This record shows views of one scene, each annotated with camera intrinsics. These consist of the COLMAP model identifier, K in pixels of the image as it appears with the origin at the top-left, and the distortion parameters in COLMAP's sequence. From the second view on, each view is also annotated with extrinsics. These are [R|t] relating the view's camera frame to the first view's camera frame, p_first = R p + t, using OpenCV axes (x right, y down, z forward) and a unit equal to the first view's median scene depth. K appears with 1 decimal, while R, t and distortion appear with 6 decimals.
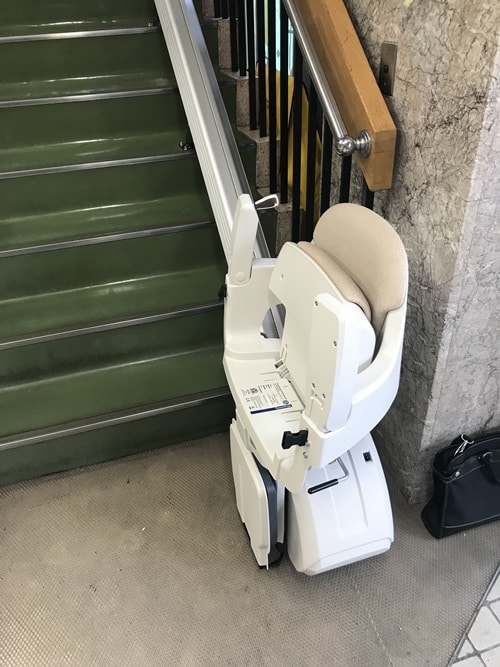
lens RADIAL K [[555.3, 0, 249.6], [0, 555.3, 329.7], [0, 0, 1]] dist [0.001286, 0.016105]
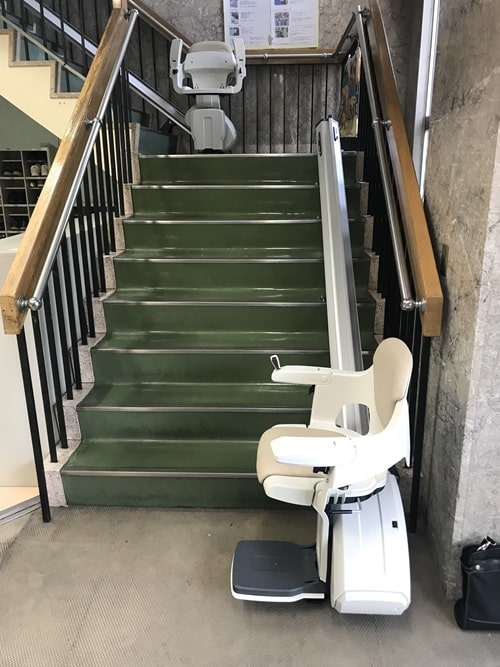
lens RADIAL K [[555.3, 0, 248.9], [0, 555.3, 334.9], [0, 0, 1]] dist [0.001286, 0.016105]
pose [[0.936743, 0.126191, -0.326478, 0.269904], [-0.208581, 0.950294, -0.231160, 0.183313], [0.281080, 0.284635, 0.916503, -0.471394]]
